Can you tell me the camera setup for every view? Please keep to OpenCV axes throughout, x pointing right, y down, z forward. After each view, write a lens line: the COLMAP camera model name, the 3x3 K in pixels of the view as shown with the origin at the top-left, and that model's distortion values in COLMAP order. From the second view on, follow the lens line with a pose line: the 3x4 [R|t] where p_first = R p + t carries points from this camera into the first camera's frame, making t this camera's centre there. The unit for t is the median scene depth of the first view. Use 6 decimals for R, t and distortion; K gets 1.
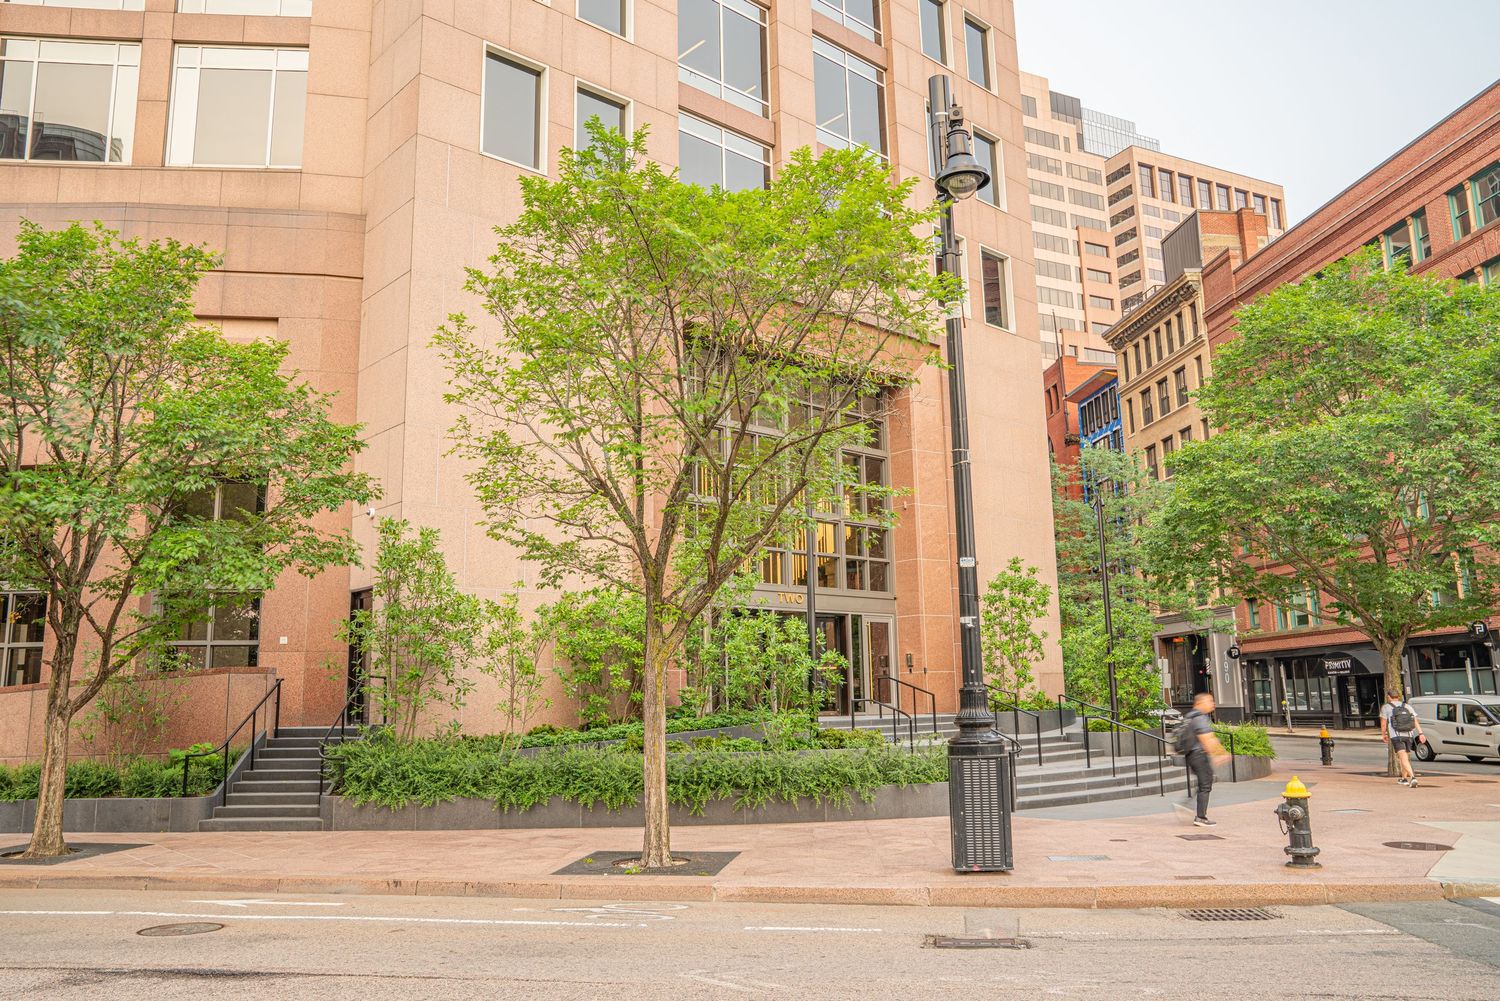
lens RADIAL K [[1153.5, 0, 750.0], [0, 1153.5, 500.5], [0, 0, 1]] dist [-0.101062, 0.118872]
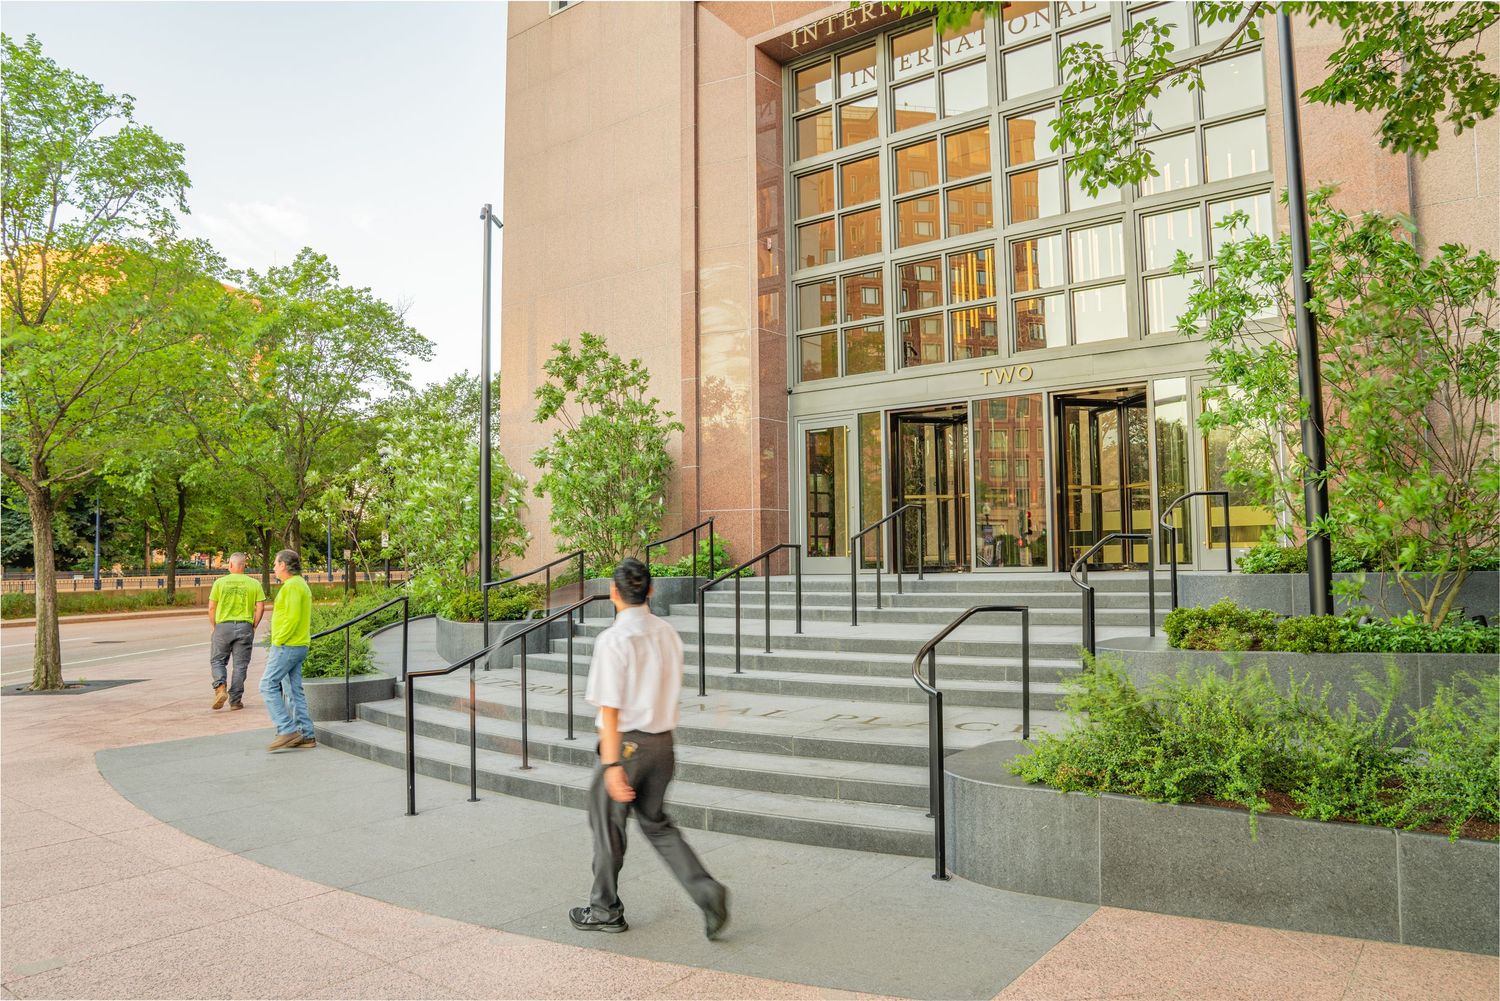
lens RADIAL K [[1035.5, 0, 743.8], [0, 1035.5, 504.0], [0, 0, 1]] dist [-0.127703, 0.098669]
pose [[0.176395, -0.040929, -0.983468, 0.310035], [0.180267, 0.983580, -0.008601, 0.075560], [0.967672, -0.175770, 0.180877, 0.441232]]
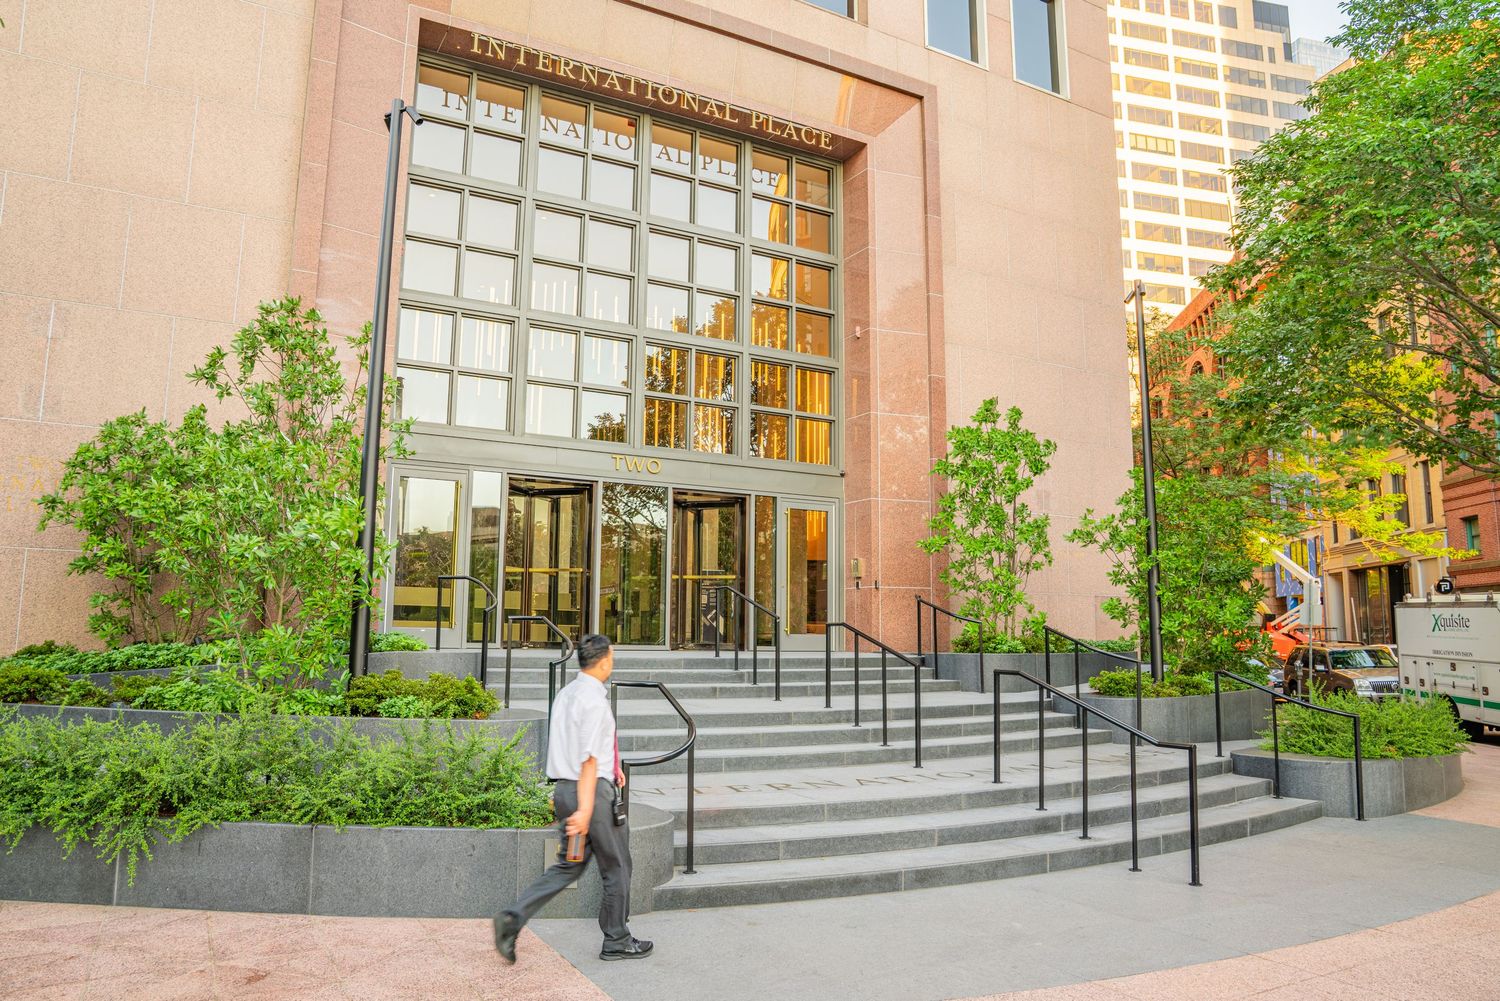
lens RADIAL K [[1035.5, 0, 743.8], [0, 1035.5, 504.0], [0, 0, 1]] dist [-0.127703, 0.098669]
pose [[0.973669, 0.000159, -0.227968, 0.130142], [0.010530, 0.998901, 0.045671, 0.046899], [0.227725, -0.046869, 0.972597, 0.263030]]
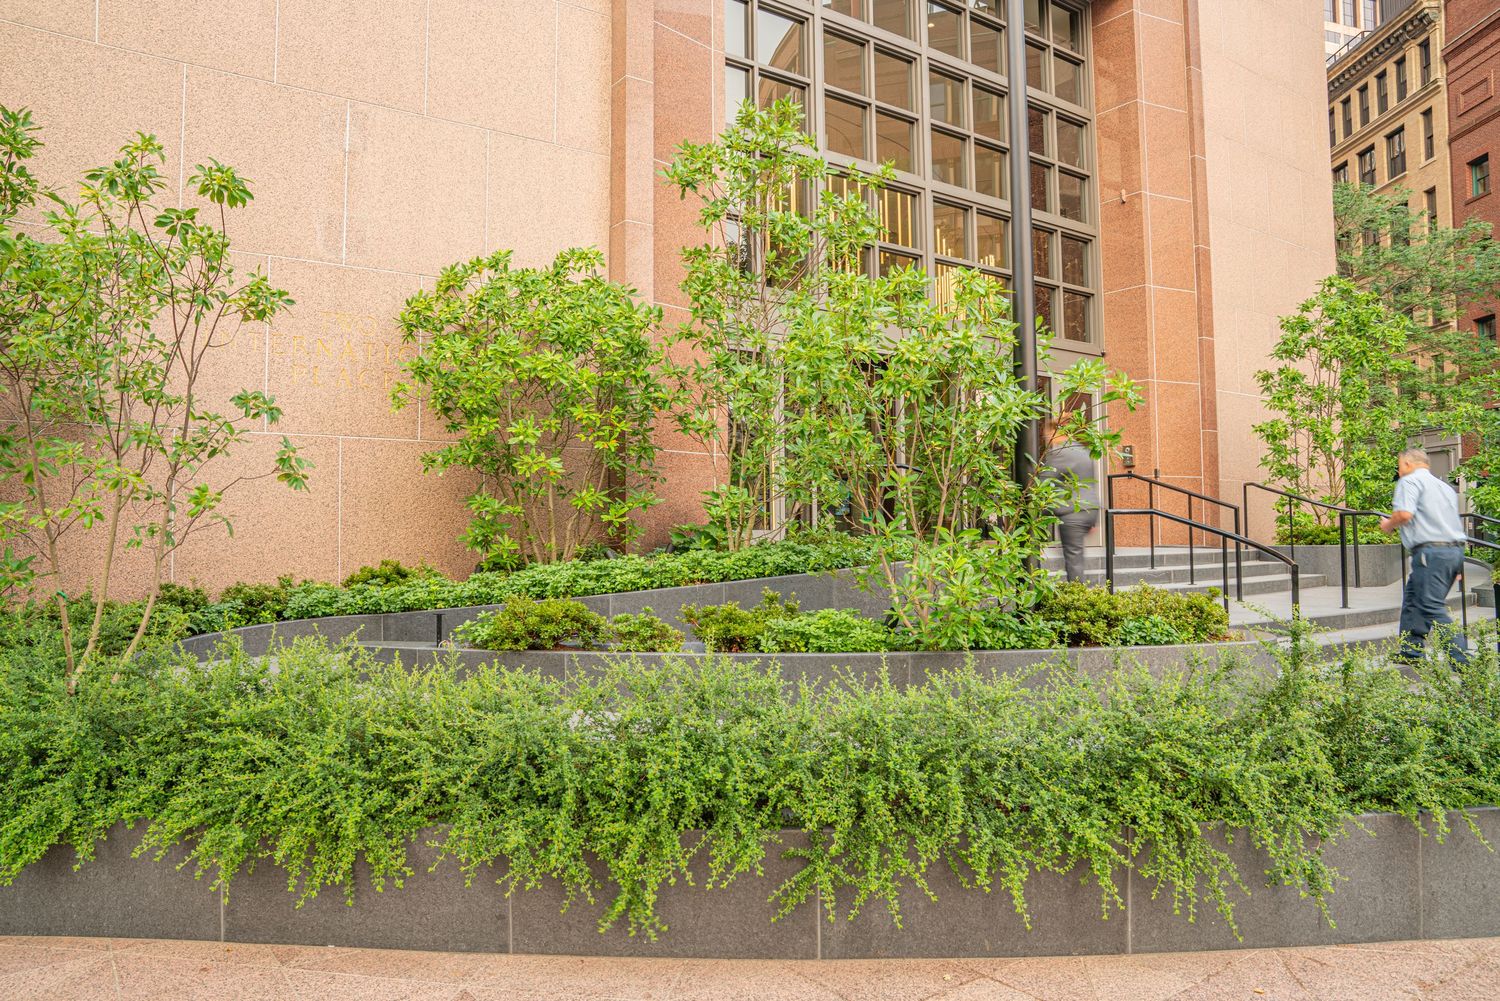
lens RADIAL K [[1035.5, 0, 743.8], [0, 1035.5, 504.0], [0, 0, 1]] dist [-0.127703, 0.098669]
pose [[0.993210, 0.006614, -0.116148, 0.001832], [0.010286, 0.989480, 0.144305, 0.052976], [0.115880, -0.144520, 0.982693, 0.284157]]
